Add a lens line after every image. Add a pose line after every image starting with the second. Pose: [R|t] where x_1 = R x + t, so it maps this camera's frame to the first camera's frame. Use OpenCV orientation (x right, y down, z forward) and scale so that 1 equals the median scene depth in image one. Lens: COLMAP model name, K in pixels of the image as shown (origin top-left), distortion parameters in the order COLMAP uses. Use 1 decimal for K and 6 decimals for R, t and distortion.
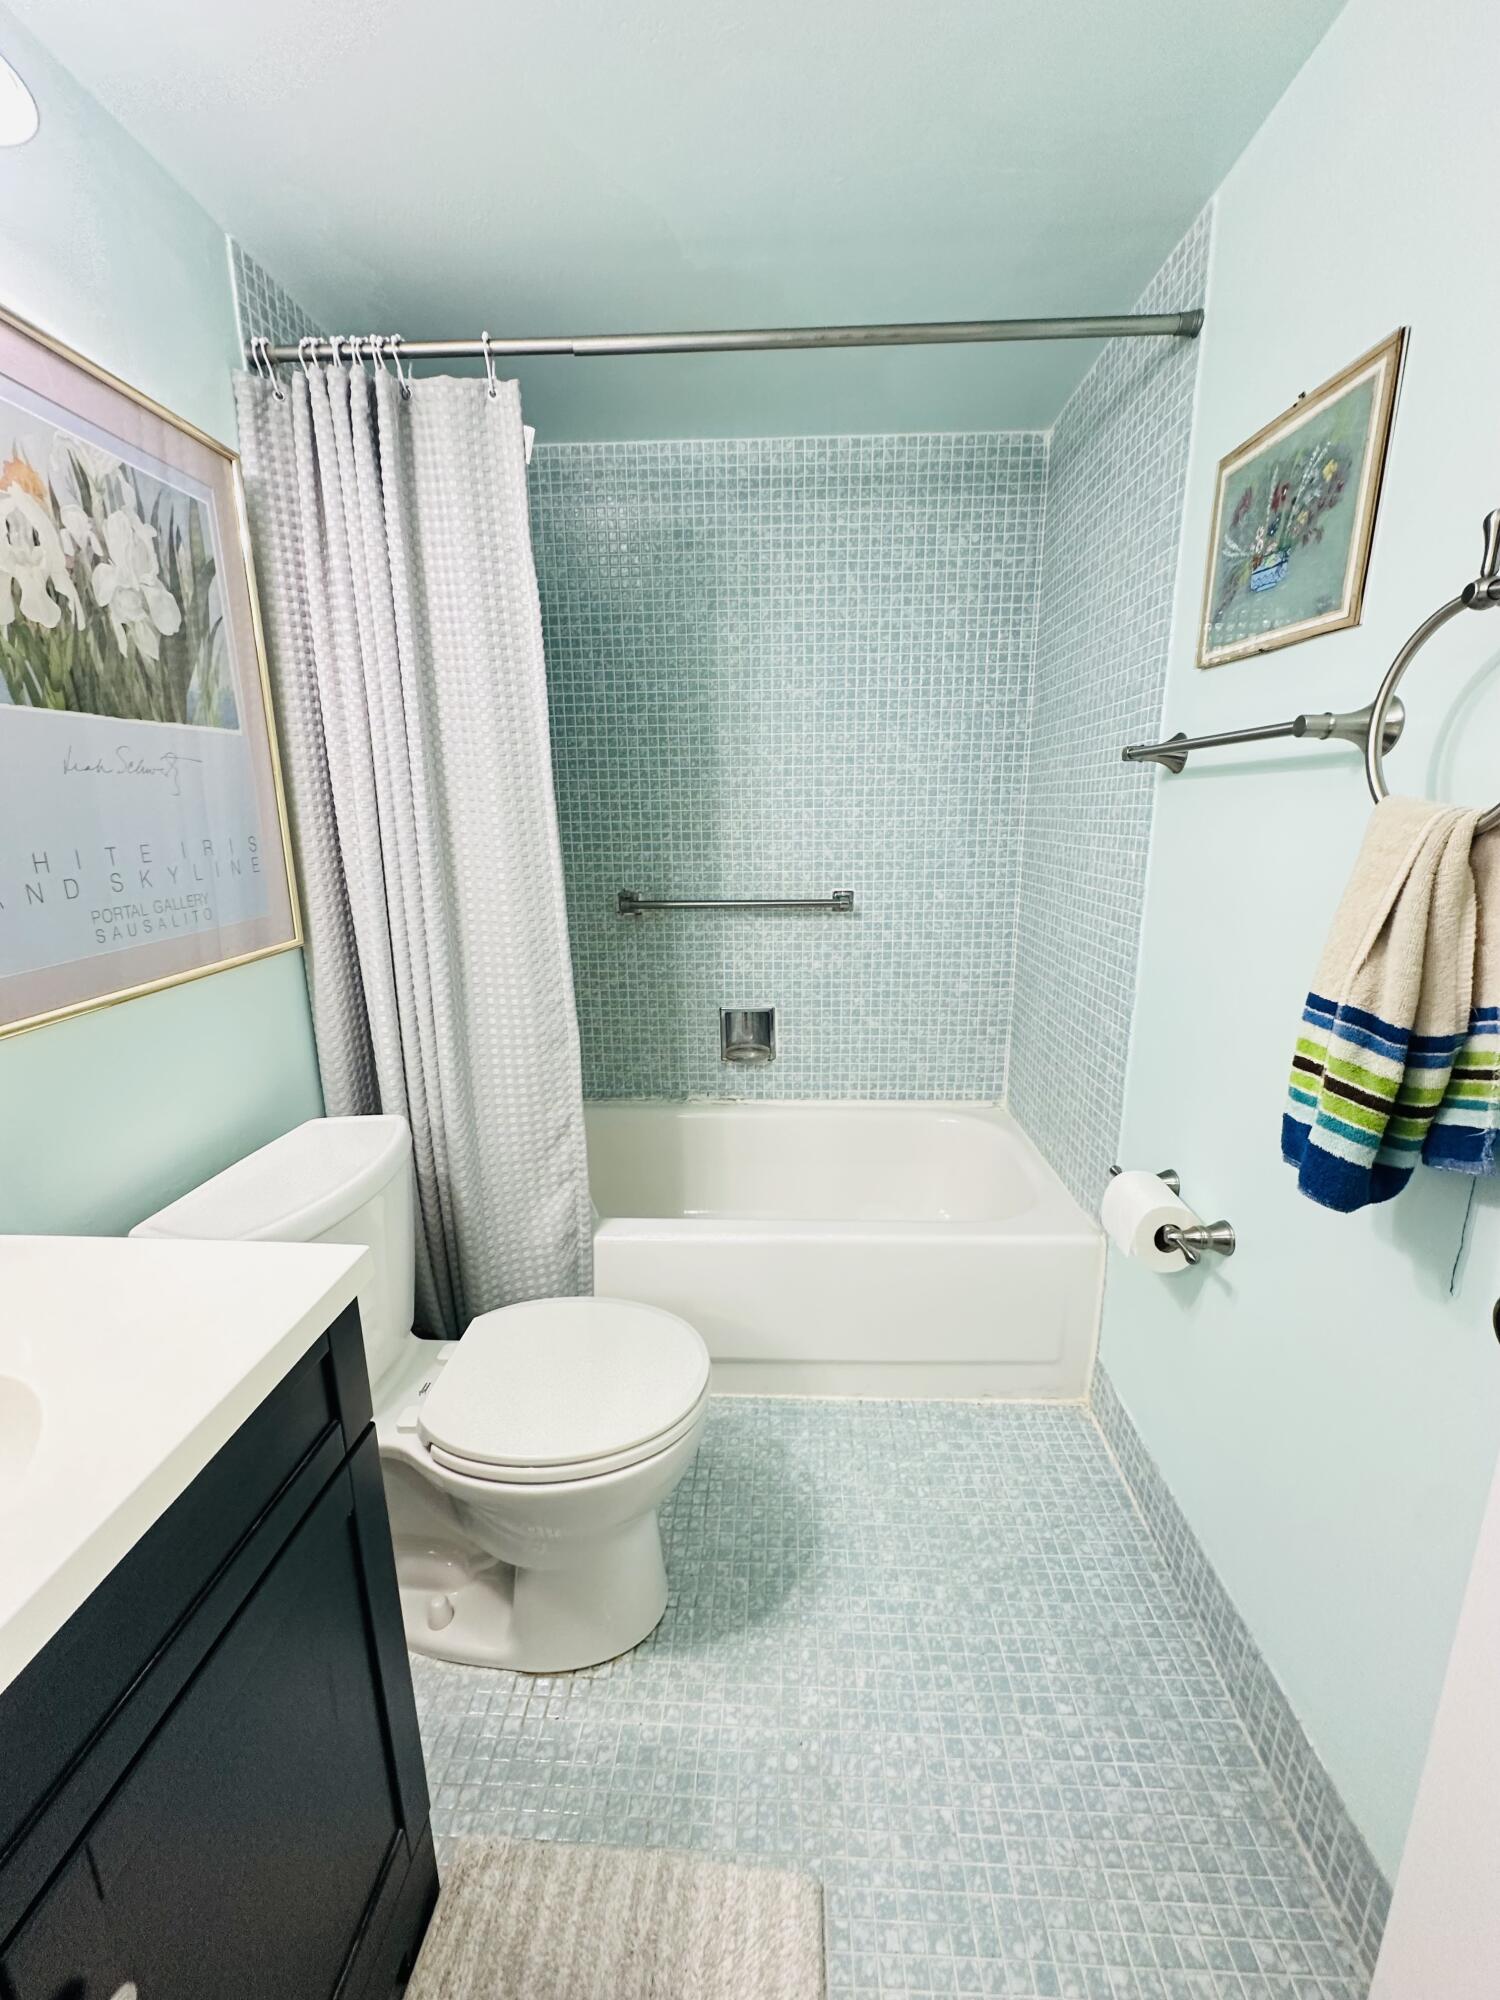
lens RADIAL K [[798.8, 0, 753.7], [0, 798.8, 996.1], [0, 0, 1]] dist [-0.000813, -0.000006]
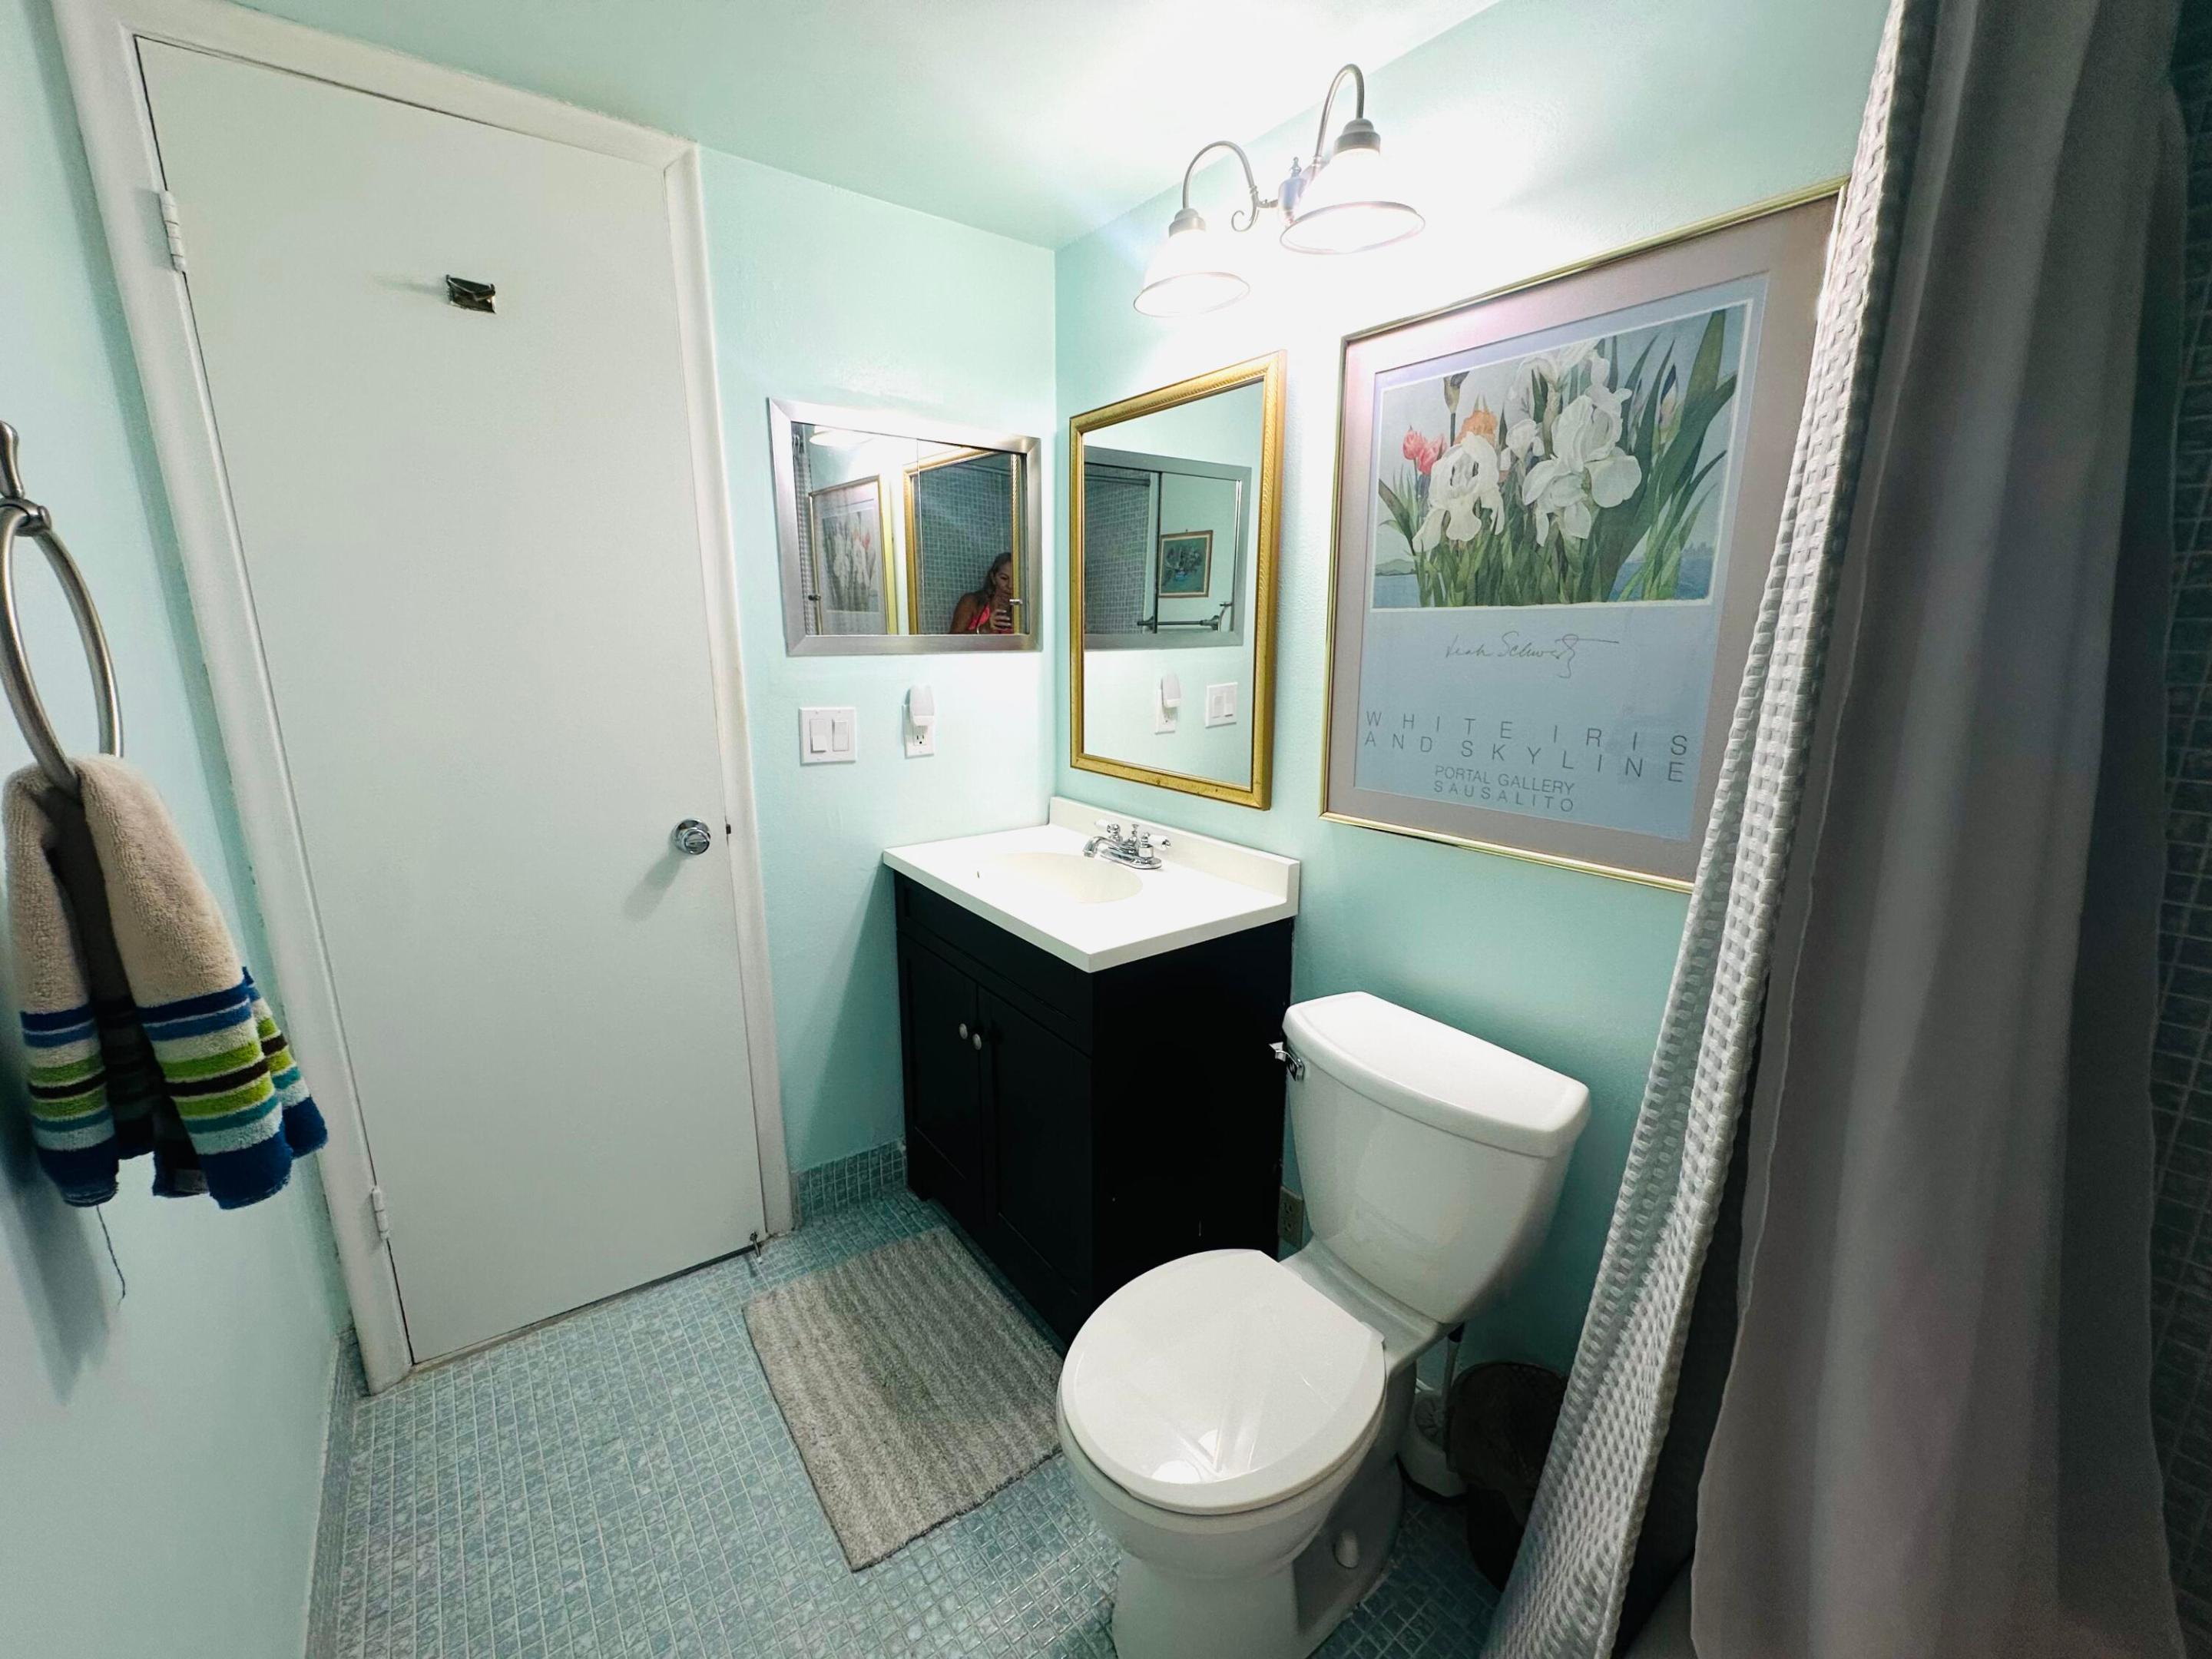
lens RADIAL K [[883.4, 0, 1105.7], [0, 883.4, 824.9], [0, 0, 1]] dist [-0.000813, -0.000006]
pose [[-0.767711, 0.150825, -0.622793, 0.422707], [-0.145078, 0.905758, 0.398189, -0.478871], [0.624157, 0.396048, -0.673479, 1.587868]]
